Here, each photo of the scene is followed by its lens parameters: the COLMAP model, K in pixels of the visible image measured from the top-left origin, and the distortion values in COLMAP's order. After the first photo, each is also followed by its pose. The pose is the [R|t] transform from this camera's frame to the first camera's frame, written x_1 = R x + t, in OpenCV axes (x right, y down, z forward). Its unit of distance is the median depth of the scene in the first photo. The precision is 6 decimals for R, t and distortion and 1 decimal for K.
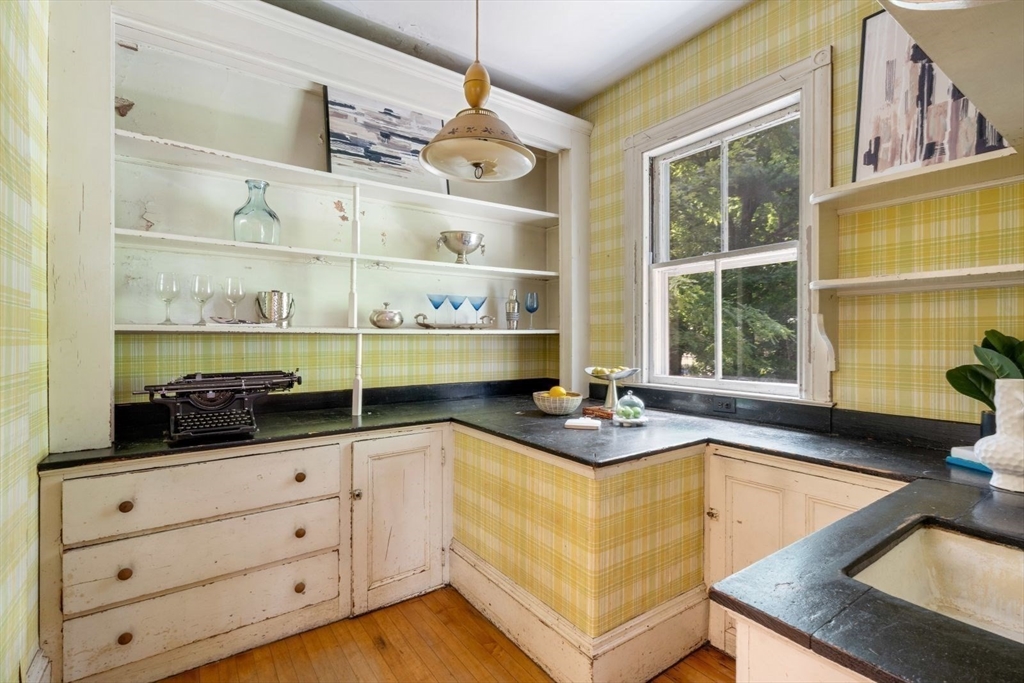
lens RADIAL K [[464.3, 0, 508.7], [0, 464.3, 341.3], [0, 0, 1]] dist [-0.008736, 0.002546]
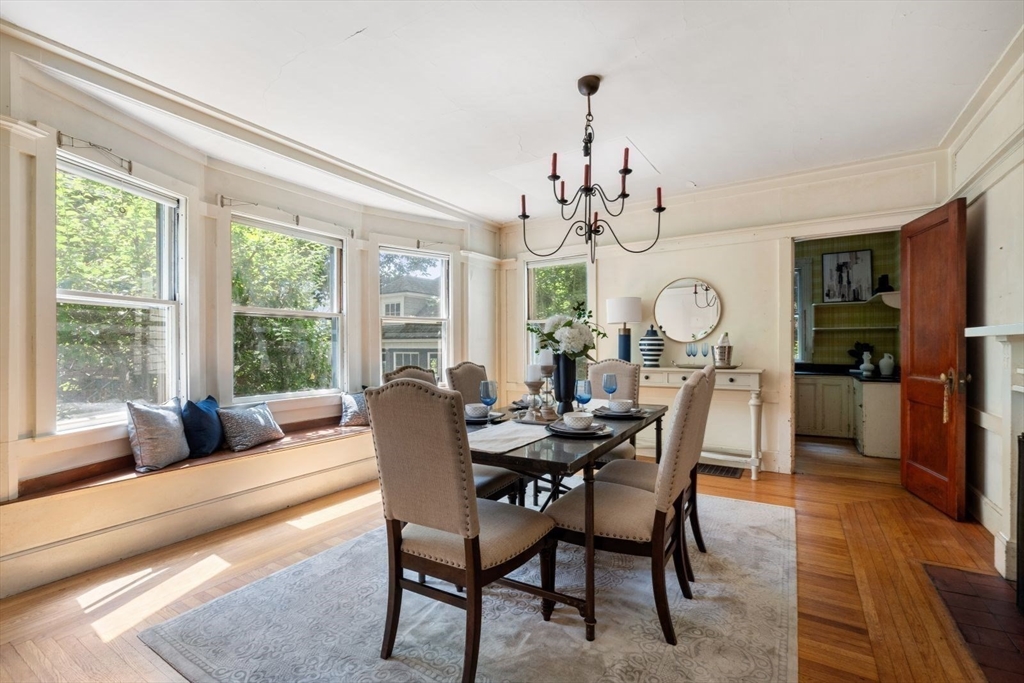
lens RADIAL K [[464.3, 0, 511.3], [0, 464.3, 344.1], [0, 0, 1]] dist [-0.008736, 0.002546]
pose [[0.920620, -0.007828, 0.390380, -2.993647], [0.008999, 0.999959, -0.001171, -0.020536], [-0.390355, 0.004591, 0.920653, -1.419376]]
